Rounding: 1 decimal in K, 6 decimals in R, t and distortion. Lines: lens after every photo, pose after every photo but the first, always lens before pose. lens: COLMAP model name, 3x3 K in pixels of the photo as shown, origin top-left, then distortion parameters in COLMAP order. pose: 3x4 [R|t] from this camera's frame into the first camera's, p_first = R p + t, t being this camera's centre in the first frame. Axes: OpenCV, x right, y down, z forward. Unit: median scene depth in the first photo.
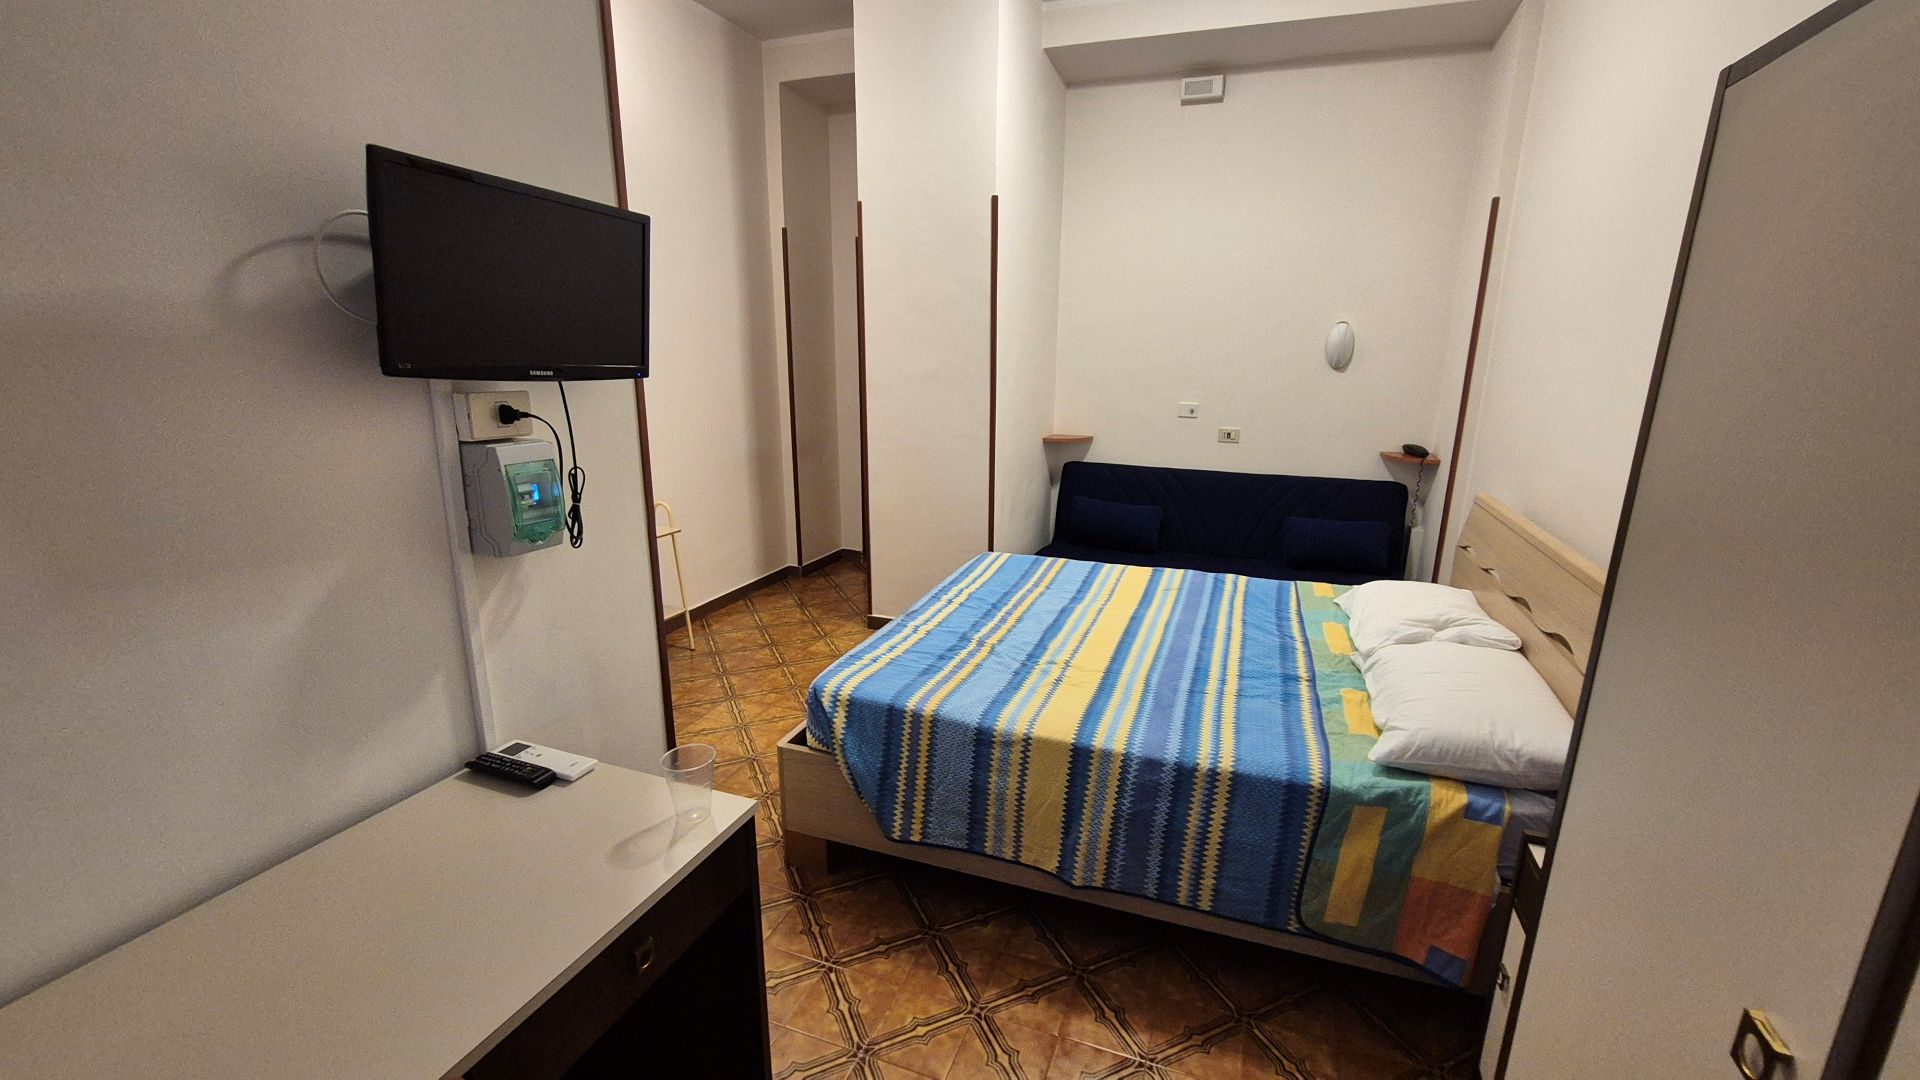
lens RADIAL K [[773.5, 0, 957.2], [0, 773.5, 539.7], [0, 0, 1]] dist [-0.000283, 0.000056]
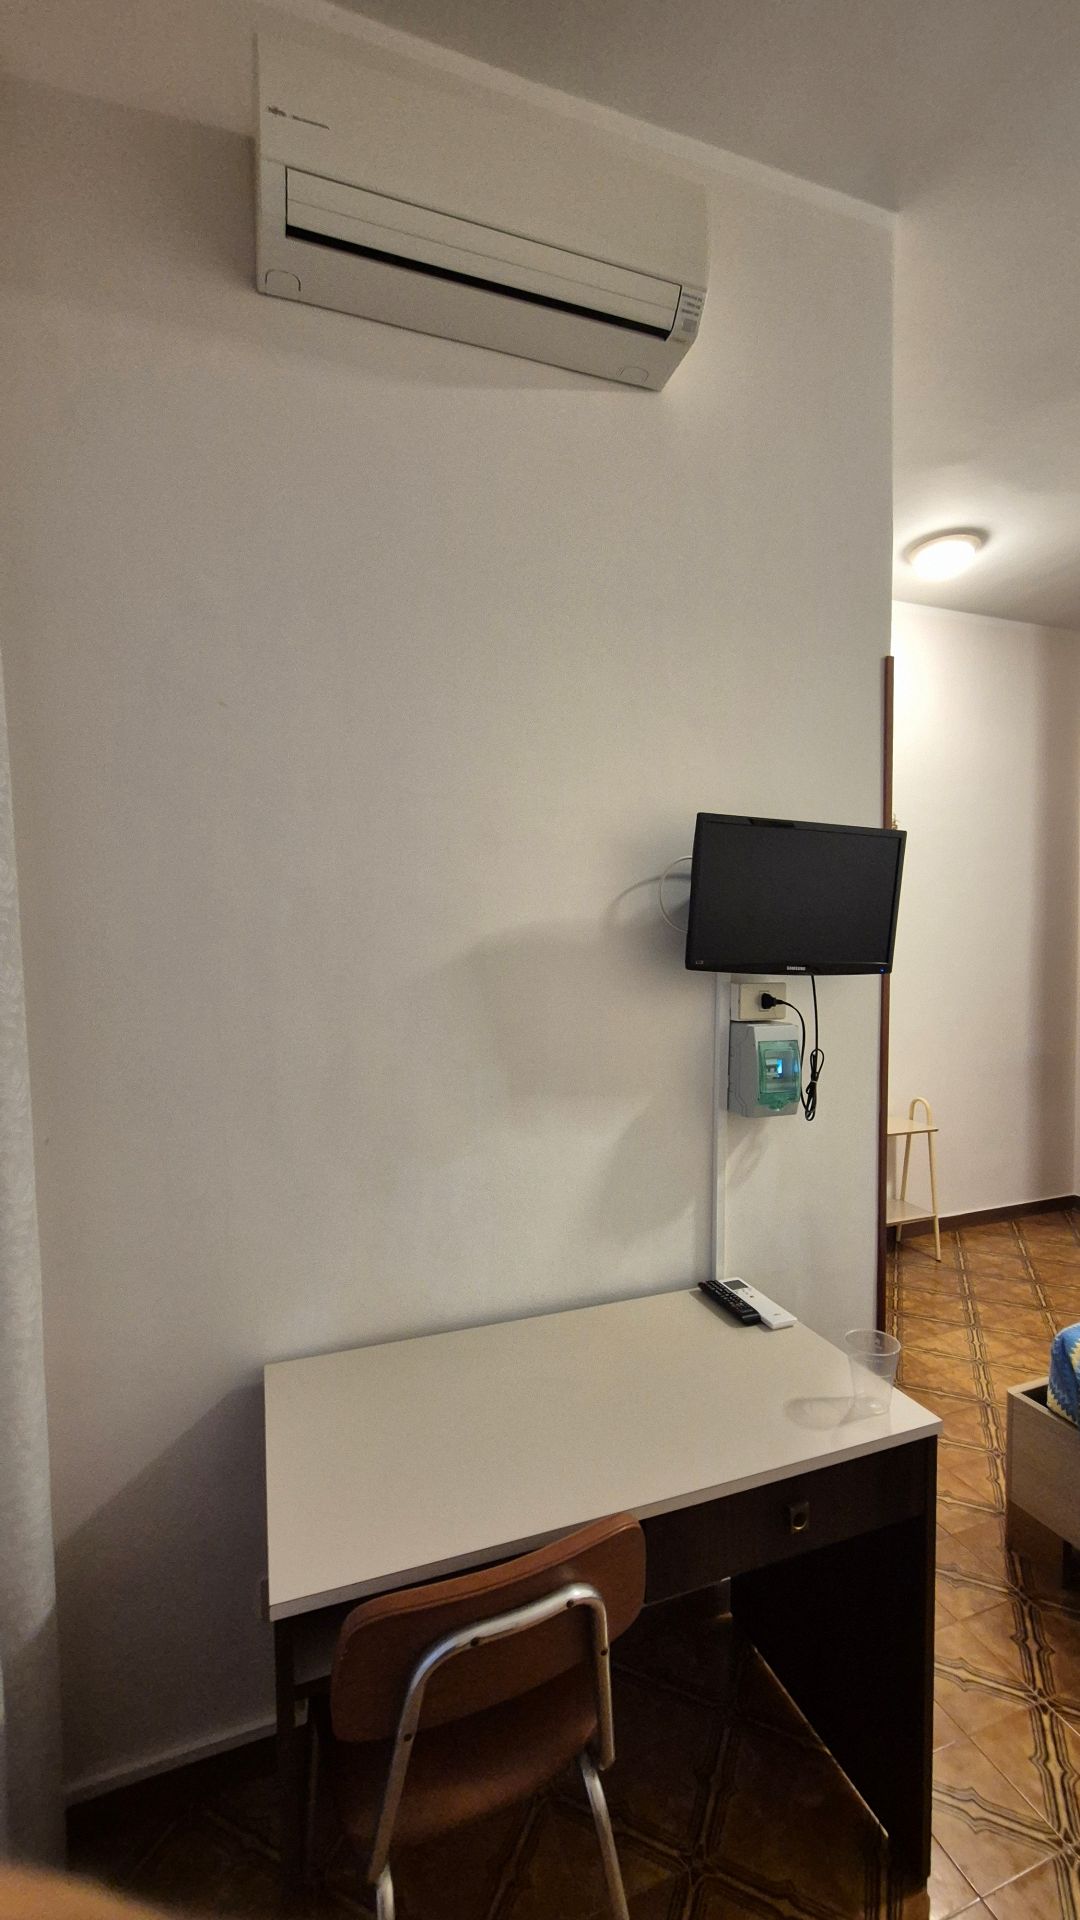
lens RADIAL K [[773.5, 0, 538.0], [0, 773.5, 965.9], [0, 0, 1]] dist [-0.000283, 0.000056]
pose [[0.648114, 0.004470, -0.761530, 0.111414], [-0.169703, 0.975686, -0.138702, 0.014553], [0.742394, 0.219128, 0.633114, -0.055679]]
